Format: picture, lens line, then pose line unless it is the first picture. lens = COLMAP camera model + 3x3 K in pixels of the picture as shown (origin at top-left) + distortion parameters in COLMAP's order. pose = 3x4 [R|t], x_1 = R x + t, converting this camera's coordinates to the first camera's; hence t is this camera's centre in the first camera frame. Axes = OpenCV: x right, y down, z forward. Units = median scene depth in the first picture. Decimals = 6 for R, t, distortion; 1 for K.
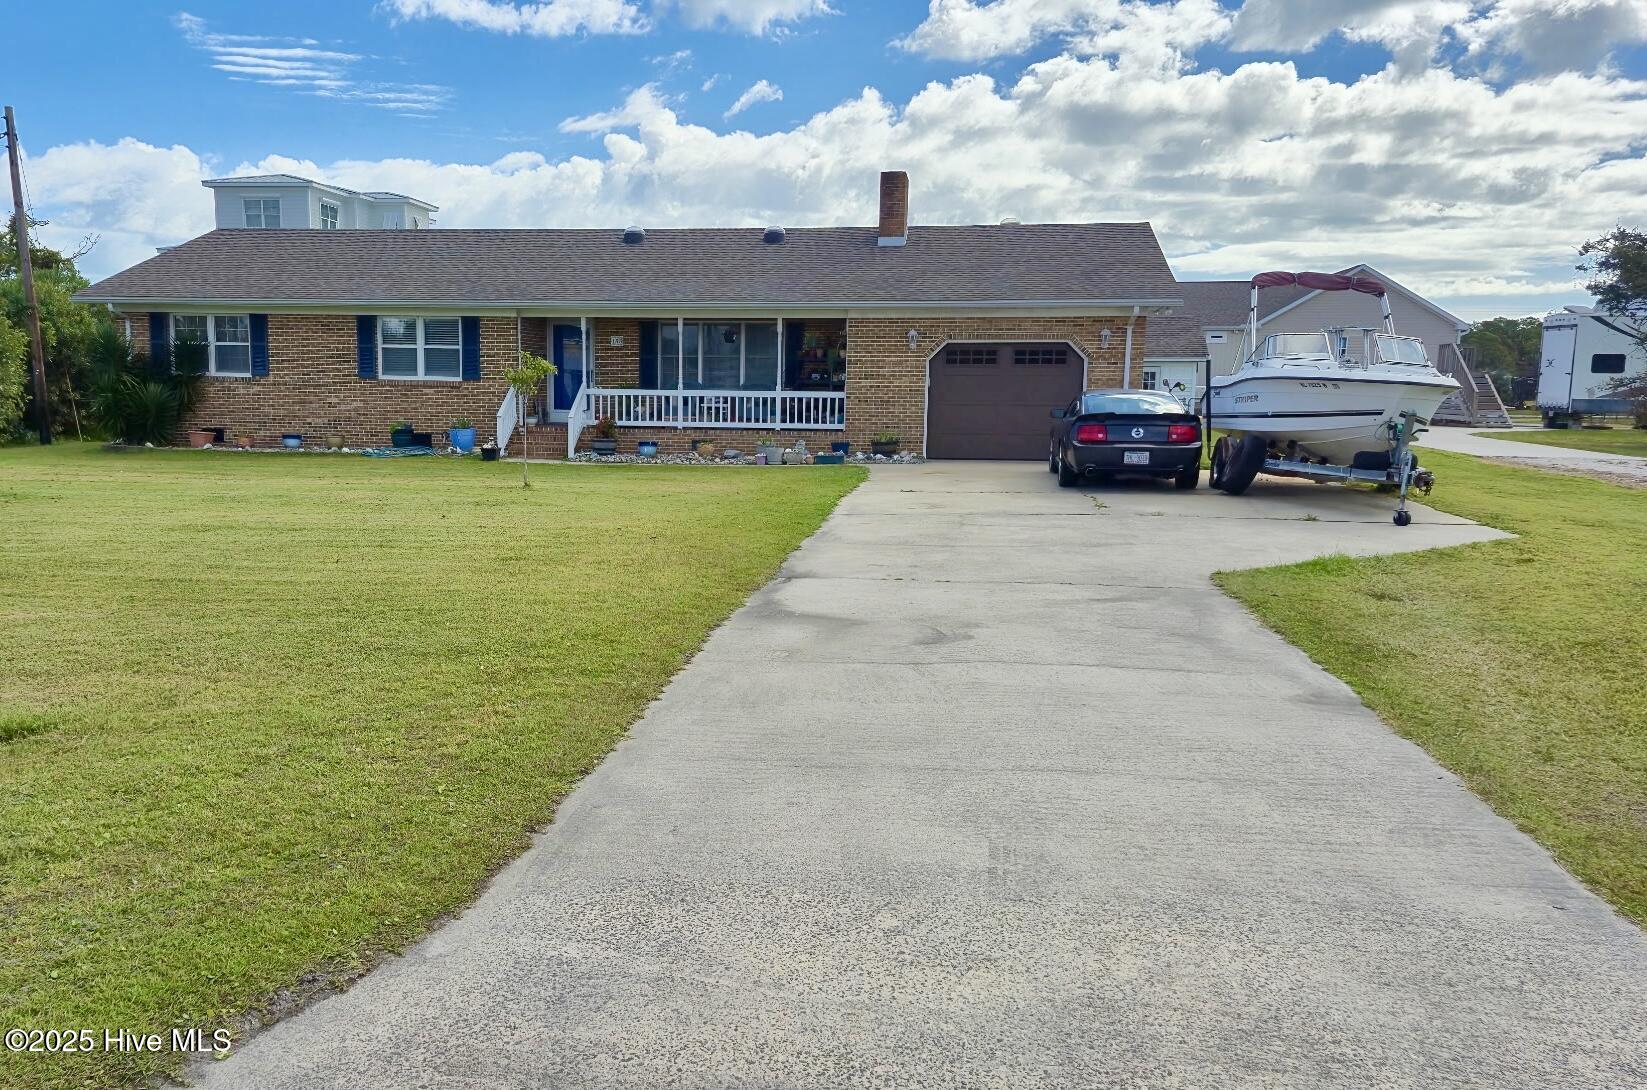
lens RADIAL K [[1346.2, 0, 820.3], [0, 1346.2, 551.0], [0, 0, 1]] dist [0.108704, -0.036442]
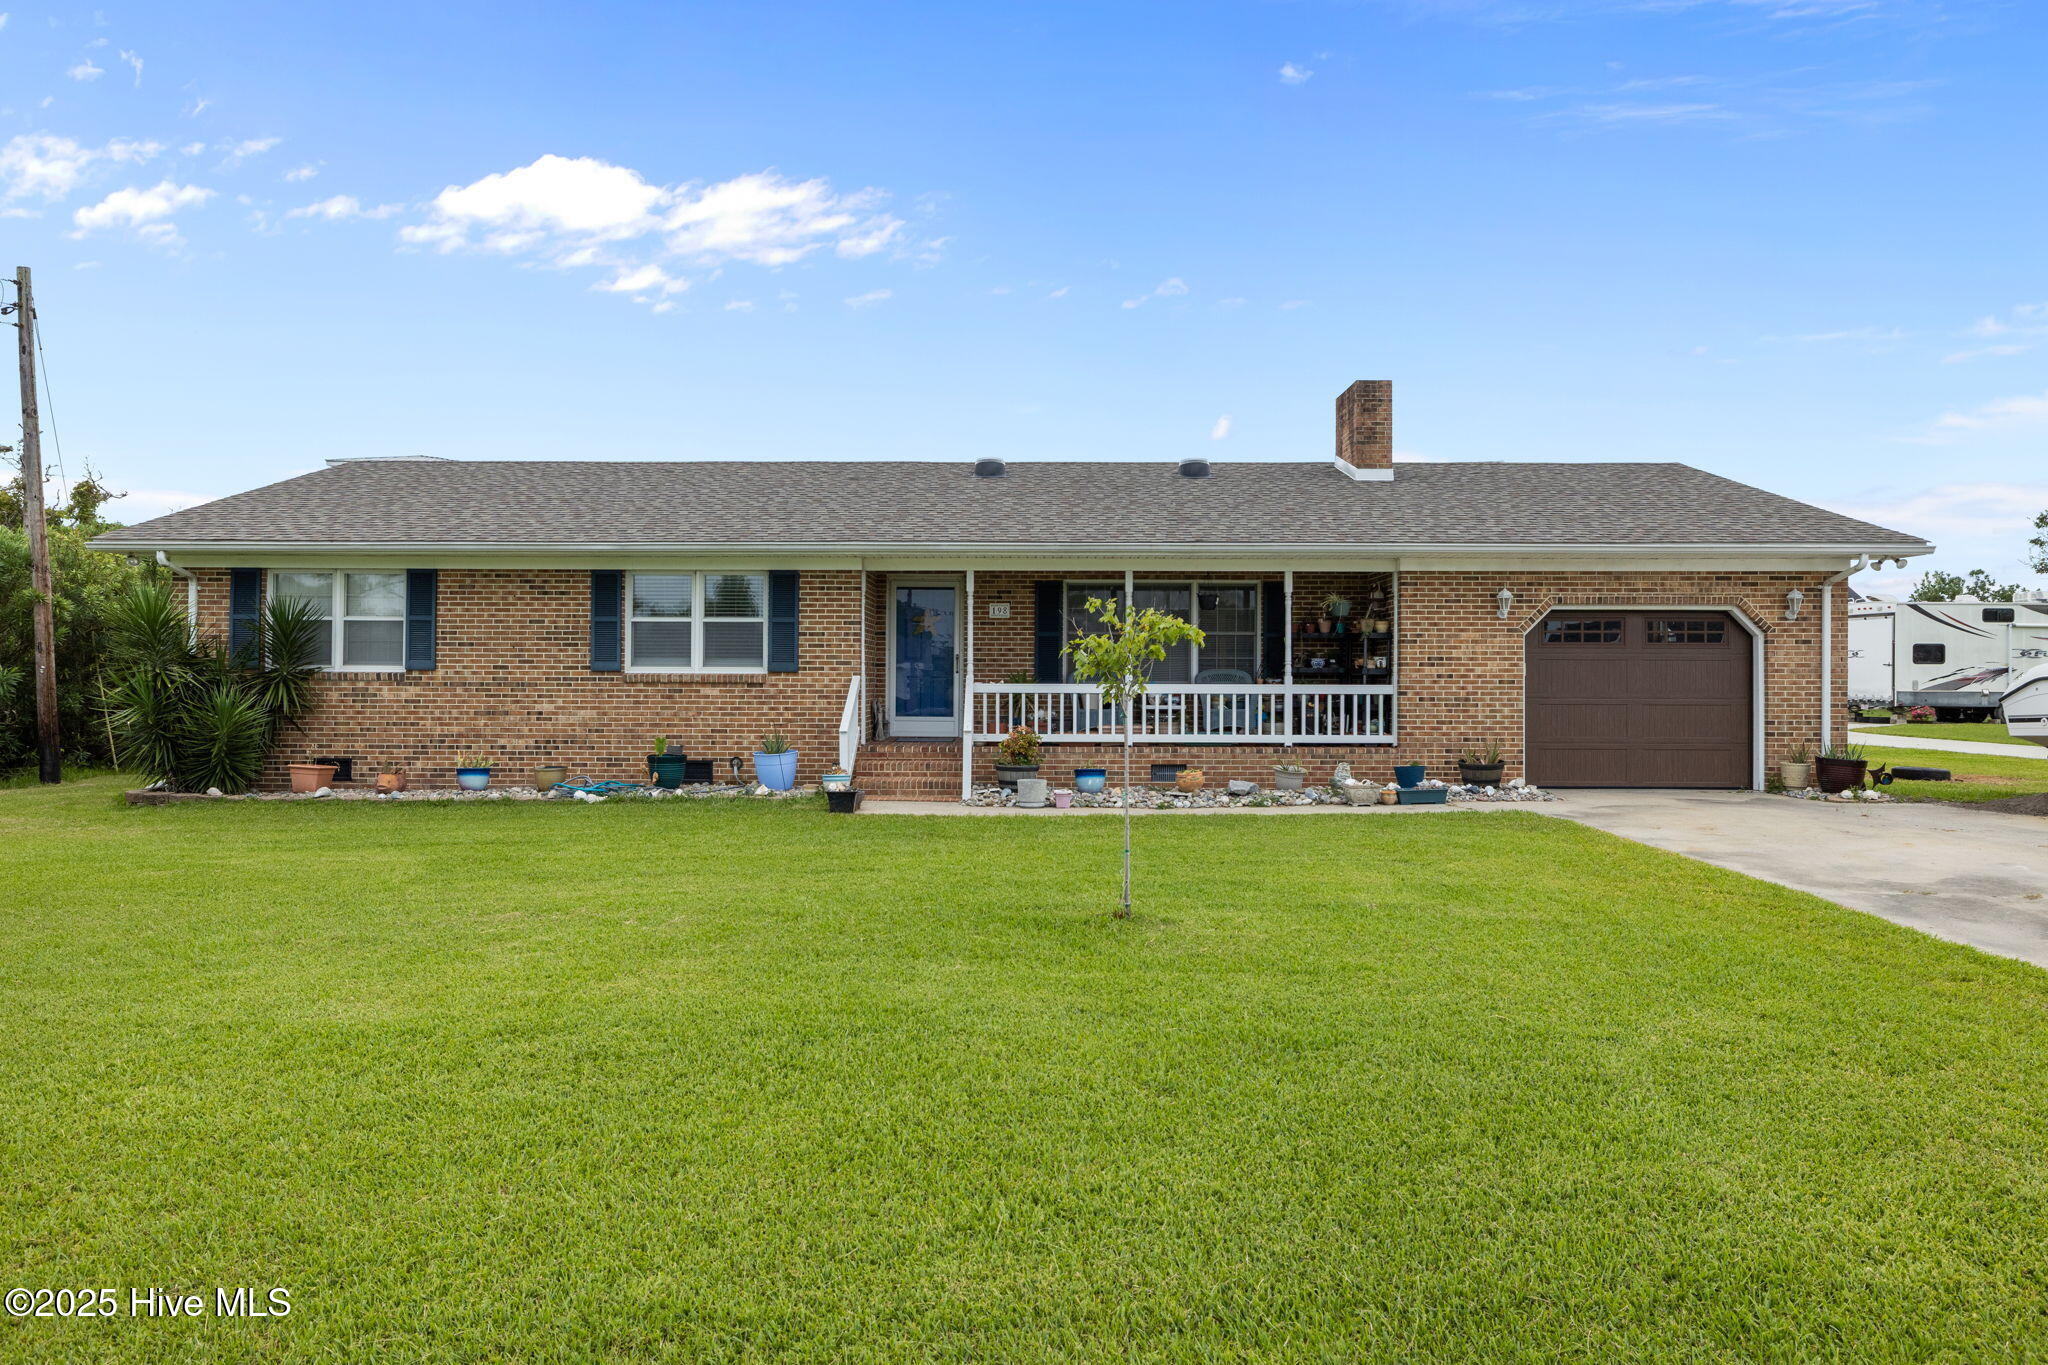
lens RADIAL K [[1109.2, 0, 1025.2], [0, 1109.2, 685.3], [0, 0, 1]] dist [0.005242, 0.007330]
pose [[0.987923, -0.007272, 0.154776, -0.225481], [0.025175, 0.993159, -0.114026, -0.059682], [-0.152888, 0.116545, 0.981347, 0.489165]]
